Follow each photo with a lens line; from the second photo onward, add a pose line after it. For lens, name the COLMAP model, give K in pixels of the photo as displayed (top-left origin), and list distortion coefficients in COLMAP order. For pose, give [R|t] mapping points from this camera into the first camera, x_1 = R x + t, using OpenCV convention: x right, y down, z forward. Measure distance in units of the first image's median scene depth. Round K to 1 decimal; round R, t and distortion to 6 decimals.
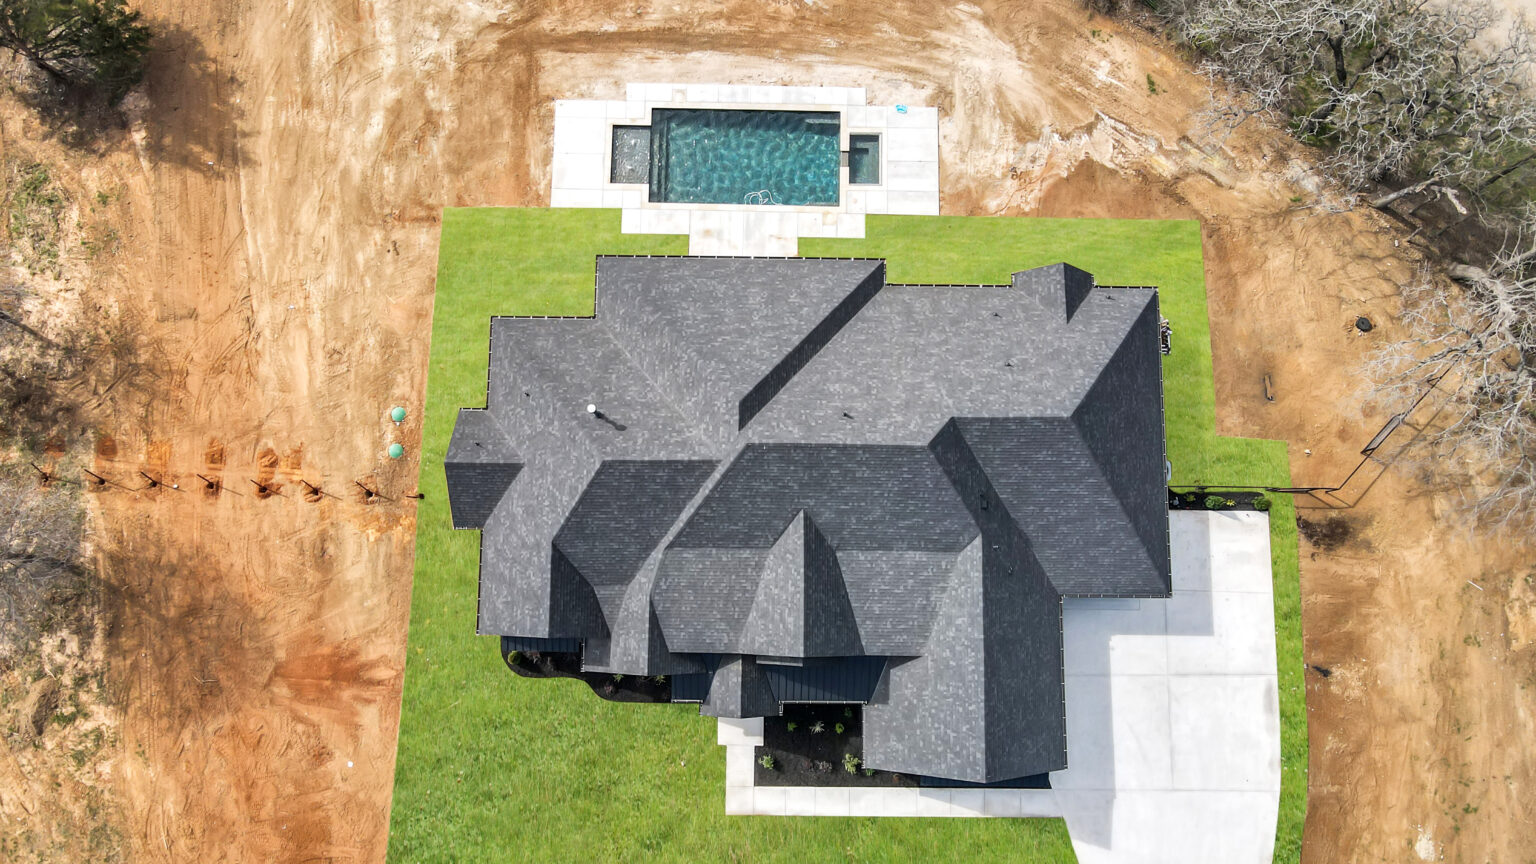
lens RADIAL K [[1138.9, 0, 758.3], [0, 1138.9, 432.1], [0, 0, 1]] dist [0.012951, 0.008001]
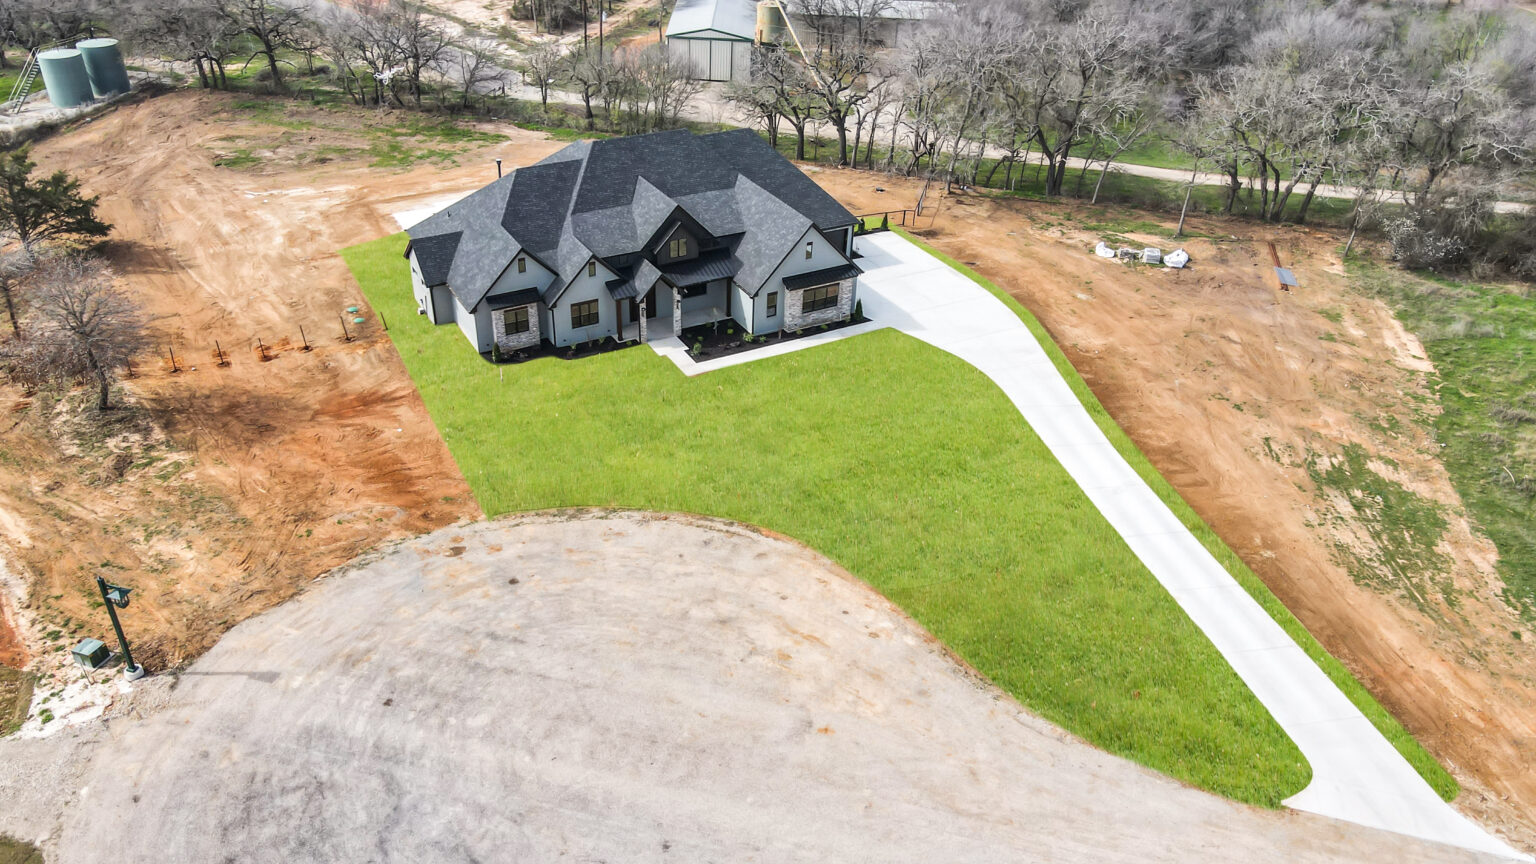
lens RADIAL K [[1138.9, 0, 758.3], [0, 1138.9, 432.1], [0, 0, 1]] dist [0.012951, 0.008001]
pose [[0.862780, -0.251871, 0.438374, -0.557250], [0.494247, 0.602747, -0.626431, 1.245313], [-0.106449, 0.757137, 0.644525, 0.159069]]
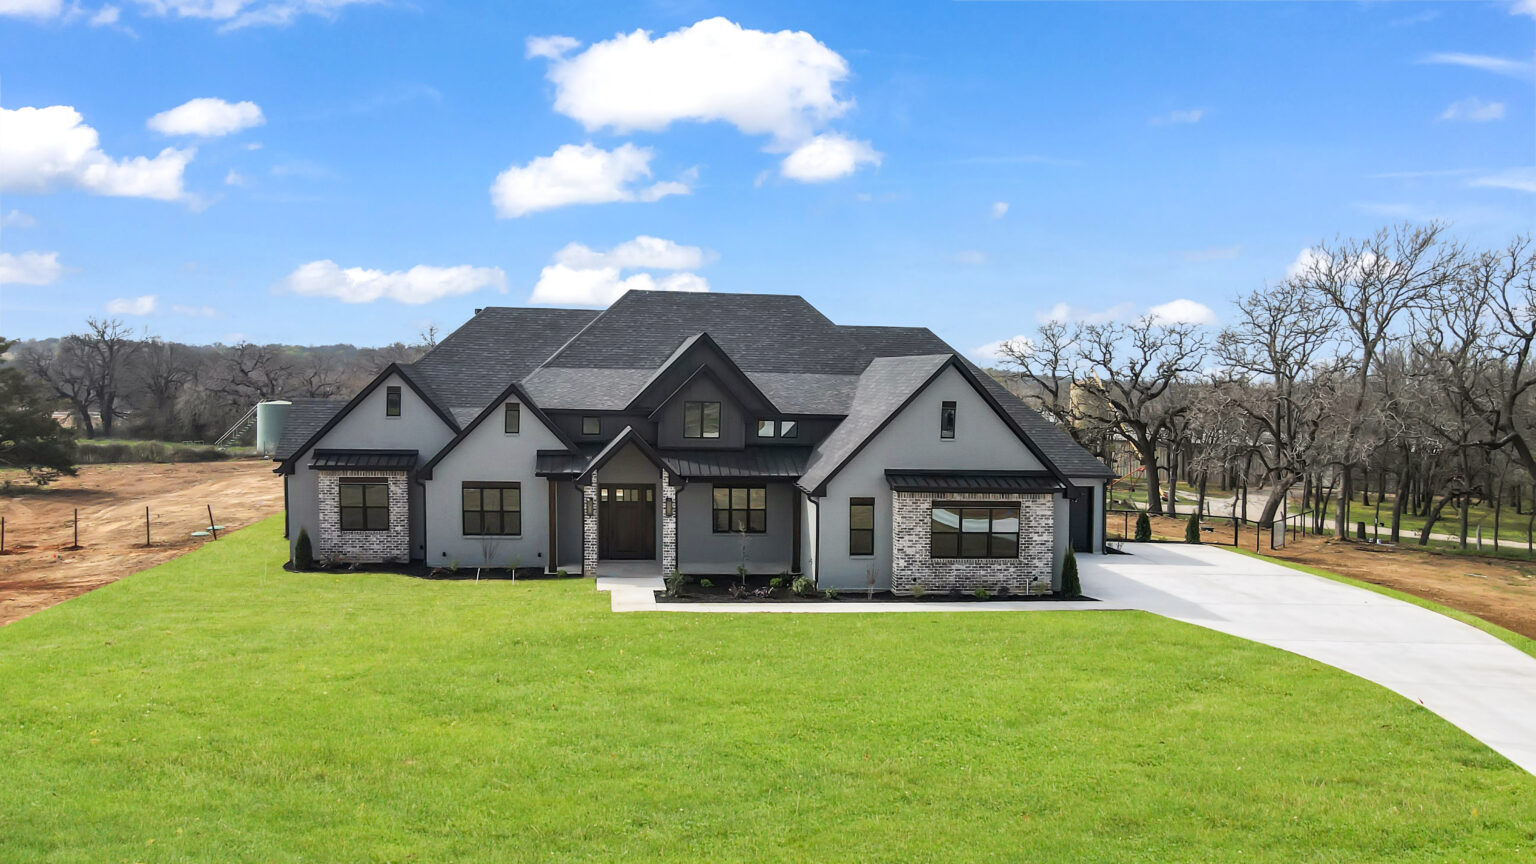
lens RADIAL K [[1140.6, 0, 745.3], [0, 1140.6, 435.8], [0, 0, 1]] dist [0.004104, 0.002532]
pose [[0.989593, 0.007306, 0.143706, -0.045561], [0.139368, 0.199770, -0.969881, 0.896069], [-0.035794, 0.979816, 0.196673, 0.769308]]
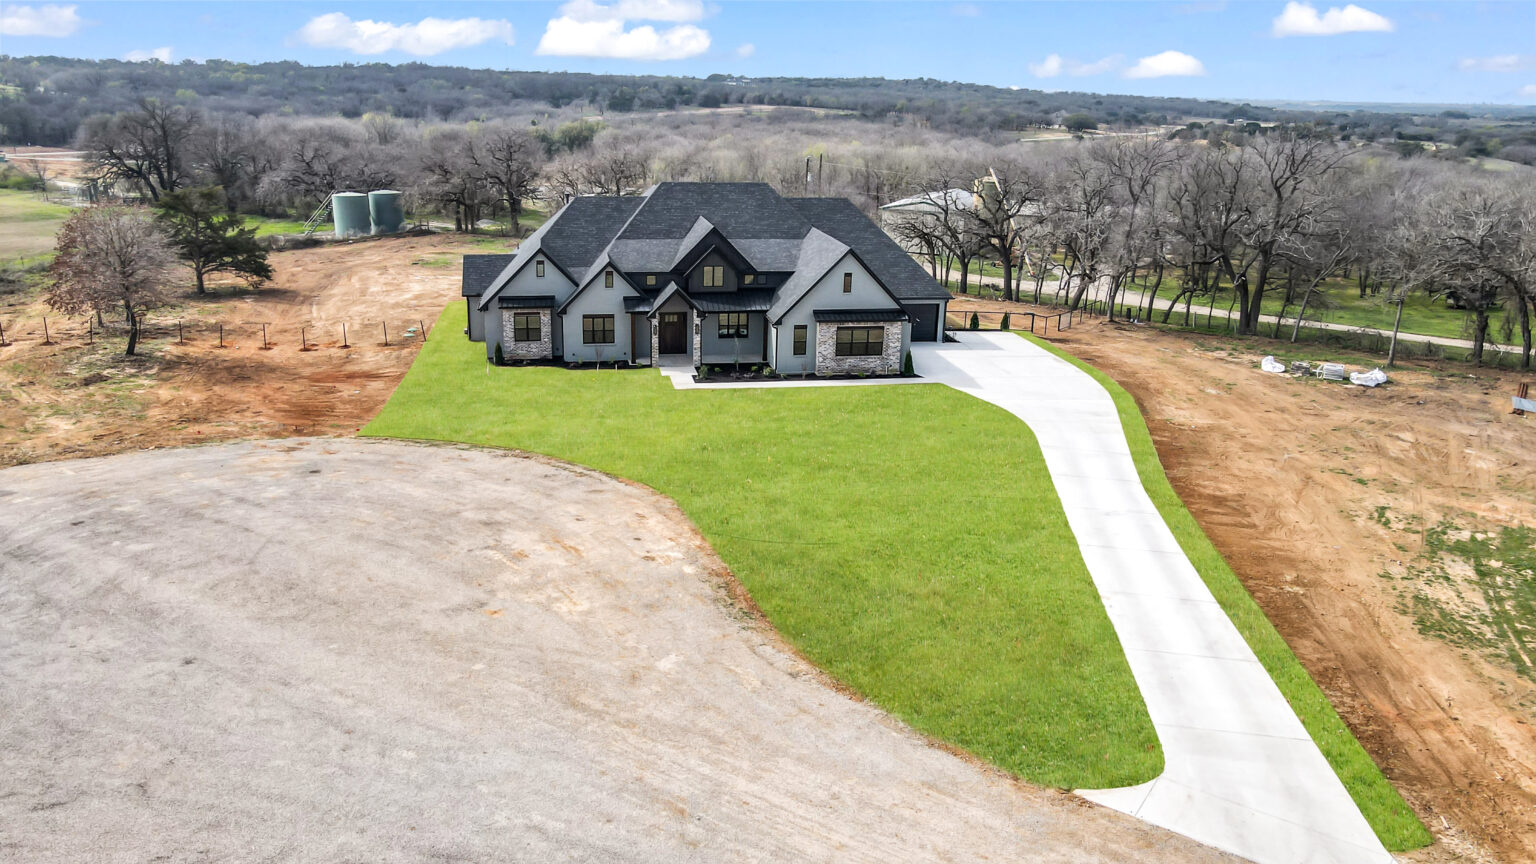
lens RADIAL K [[1138.9, 0, 758.3], [0, 1138.9, 432.1], [0, 0, 1]] dist [0.012951, 0.008001]
pose [[0.982815, -0.041675, 0.179828, -0.158883], [0.180126, 0.429561, -0.884891, 1.421345], [-0.040369, 0.902076, 0.429686, 0.501938]]
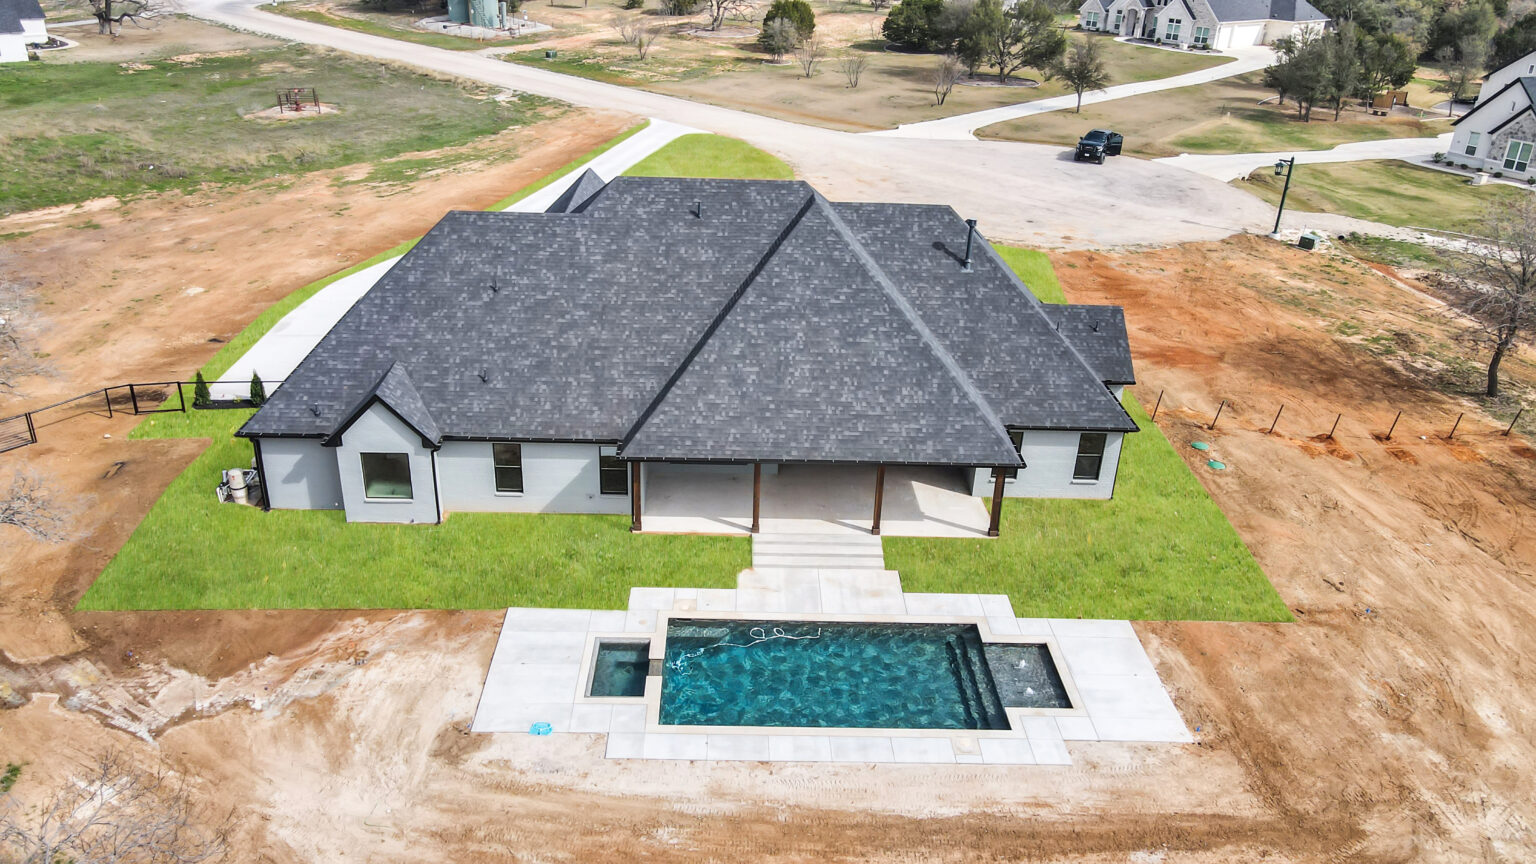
lens RADIAL K [[1138.9, 0, 758.3], [0, 1138.9, 432.1], [0, 0, 1]] dist [0.012951, 0.008001]
pose [[-0.998543, -0.023580, -0.048546, 0.058872], [-0.039814, -0.285438, 0.957570, -0.815363], [-0.036437, 0.958107, 0.284083, 0.779038]]
